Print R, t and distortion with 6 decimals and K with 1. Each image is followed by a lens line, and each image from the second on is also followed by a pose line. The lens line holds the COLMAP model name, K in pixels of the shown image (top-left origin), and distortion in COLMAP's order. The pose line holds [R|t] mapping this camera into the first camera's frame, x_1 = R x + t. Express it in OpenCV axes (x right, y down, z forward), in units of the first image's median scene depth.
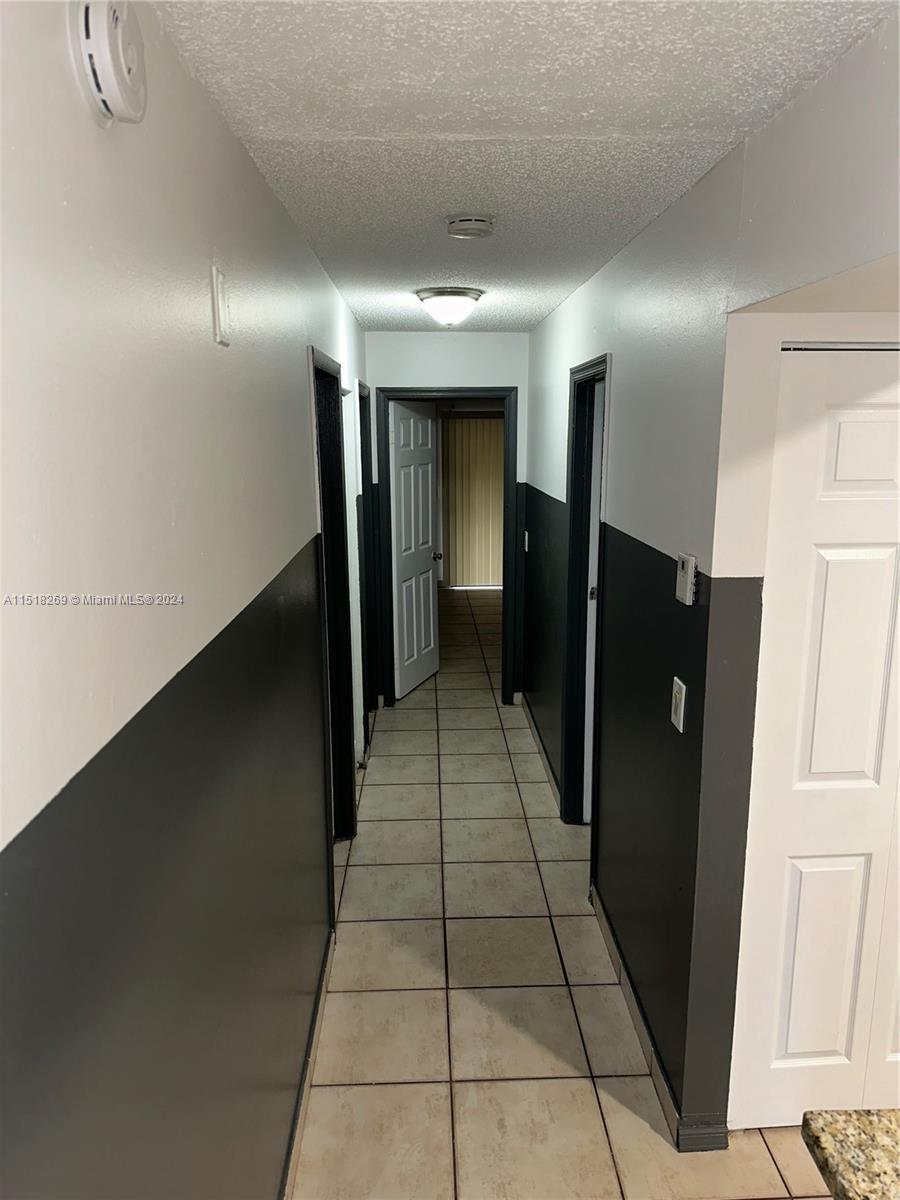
lens RADIAL K [[830.1, 0, 452.3], [0, 830.1, 600.5], [0, 0, 1]] dist [0.019848, -0.038570]
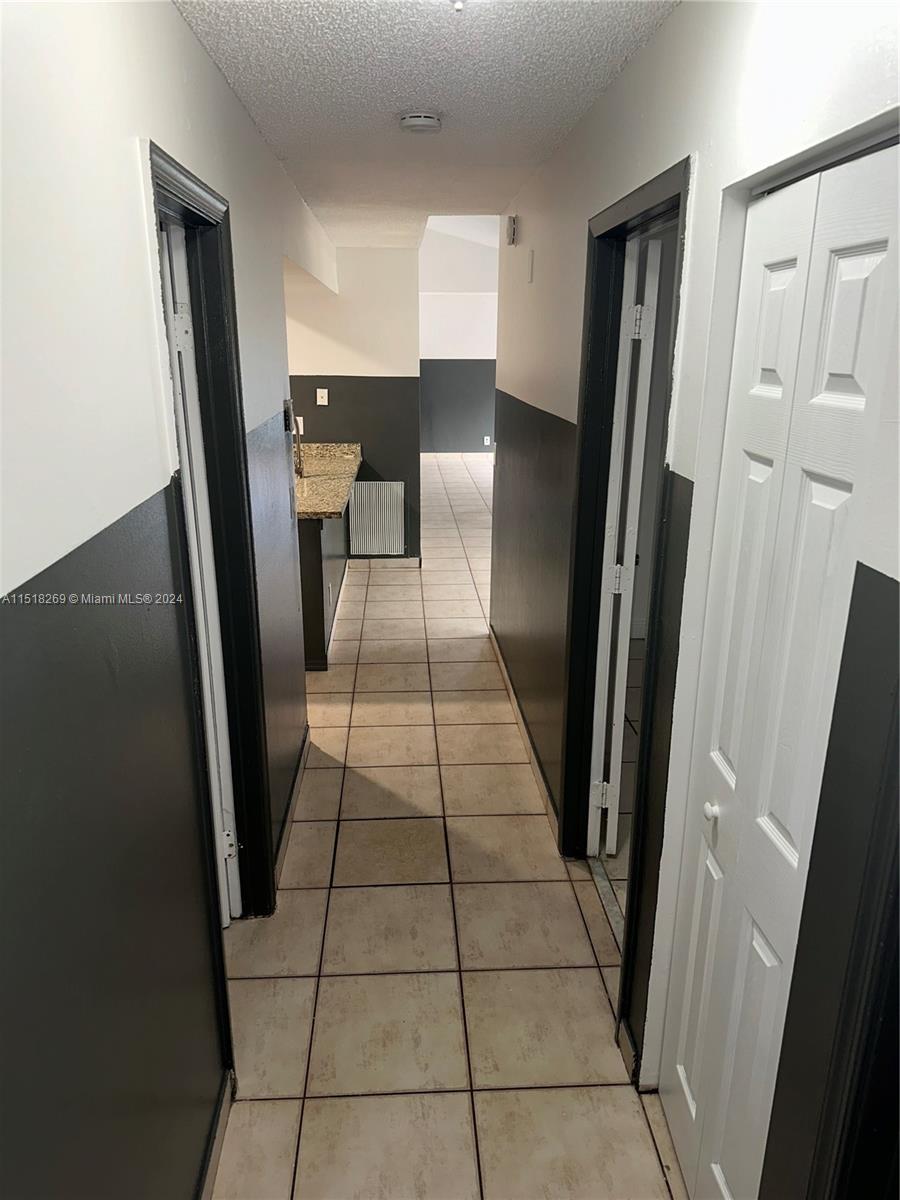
lens RADIAL K [[830.1, 0, 449.6], [0, 830.1, 600.3], [0, 0, 1]] dist [0.019848, -0.038570]
pose [[-0.999589, 0.008902, -0.027233, 0.015613], [-0.005423, 0.874546, 0.484912, -0.364611], [0.028133, 0.484861, -0.874139, 1.905226]]
